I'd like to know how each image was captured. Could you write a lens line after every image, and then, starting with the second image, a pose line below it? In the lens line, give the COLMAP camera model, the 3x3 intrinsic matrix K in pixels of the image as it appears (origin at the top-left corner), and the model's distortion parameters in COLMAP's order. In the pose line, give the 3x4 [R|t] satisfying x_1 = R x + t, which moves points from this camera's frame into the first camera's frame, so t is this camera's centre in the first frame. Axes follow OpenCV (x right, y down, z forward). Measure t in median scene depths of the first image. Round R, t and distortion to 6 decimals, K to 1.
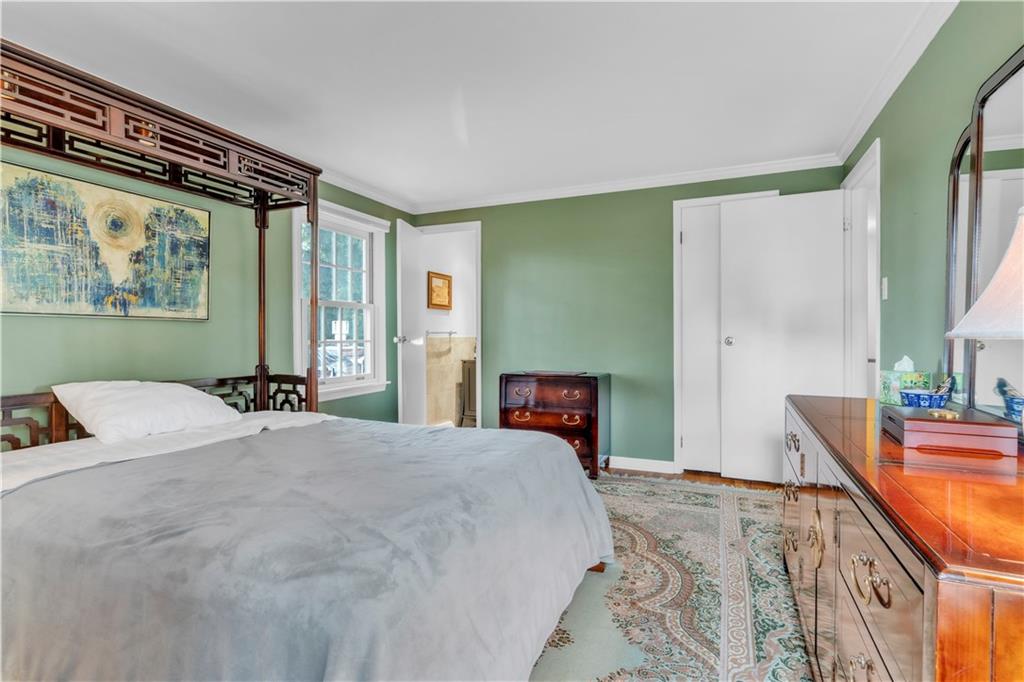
lens RADIAL K [[489.3, 0, 506.6], [0, 489.3, 330.1], [0, 0, 1]] dist [0.001690, -0.000083]
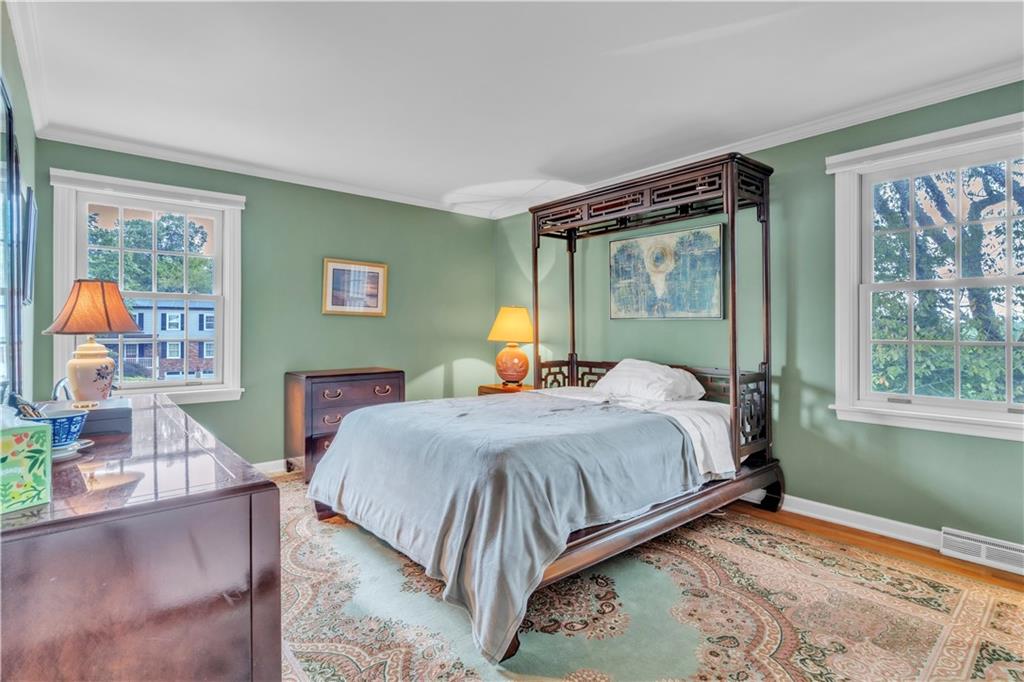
lens RADIAL K [[489.3, 0, 506.6], [0, 489.3, 330.1], [0, 0, 1]] dist [0.001690, -0.000083]
pose [[-0.418224, 0.013219, -0.908248, 0.792800], [0.016466, 0.999840, 0.006970, -0.011431], [0.908195, -0.012041, -0.418375, 1.244558]]
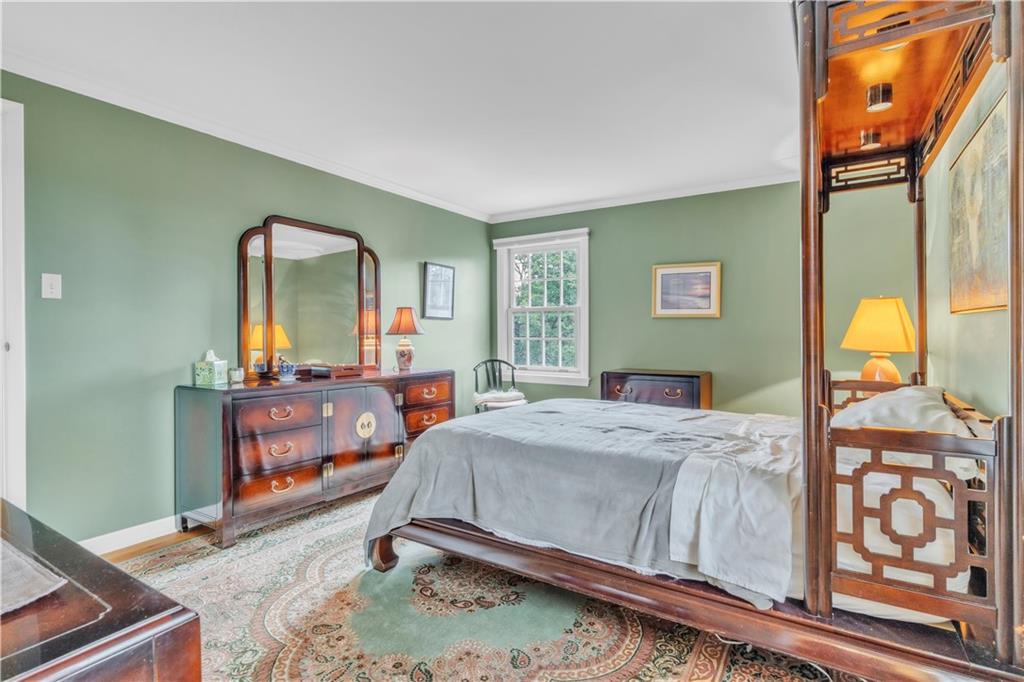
lens RADIAL K [[505.2, 0, 526.1], [0, 505.2, 338.5], [0, 0, 1]] dist [-0.000212, -0.000049]
pose [[-0.994597, 0.010755, 0.103252, -0.215894], [0.010661, 0.999942, -0.001455, 0.010643], [-0.103261, -0.000346, -0.994654, 1.894739]]
